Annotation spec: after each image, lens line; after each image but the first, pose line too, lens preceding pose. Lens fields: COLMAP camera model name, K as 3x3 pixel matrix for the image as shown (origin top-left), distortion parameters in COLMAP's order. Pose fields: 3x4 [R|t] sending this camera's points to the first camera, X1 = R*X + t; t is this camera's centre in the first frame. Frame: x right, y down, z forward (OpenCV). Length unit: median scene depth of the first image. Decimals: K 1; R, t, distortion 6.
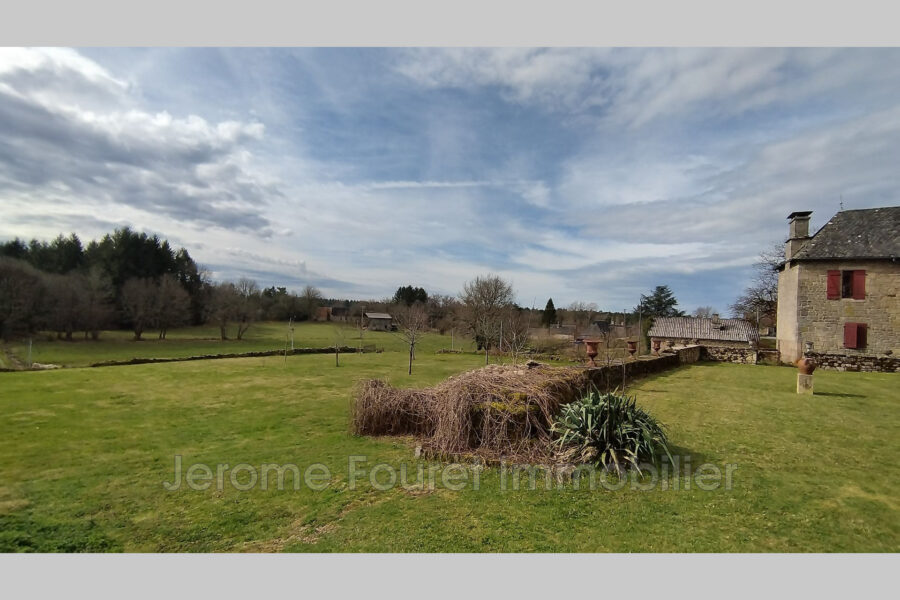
lens RADIAL K [[417.4, 0, 447.8], [0, 417.4, 309.5], [0, 0, 1]] dist [-0.002634, 0.000223]
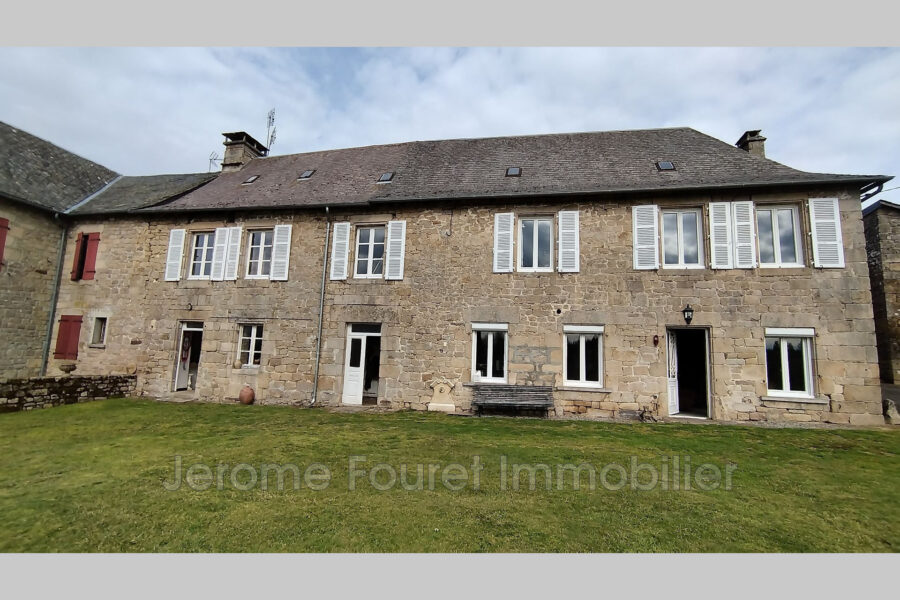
lens RADIAL K [[434.9, 0, 450.0], [0, 434.9, 300.0], [0, 0, 1]] dist [-0.002084, -0.000164]
pose [[-0.271611, 0.089627, 0.958225, 0.273153], [-0.067261, 0.991452, -0.111800, 0.033531], [-0.960054, -0.094818, -0.263261, 0.529983]]
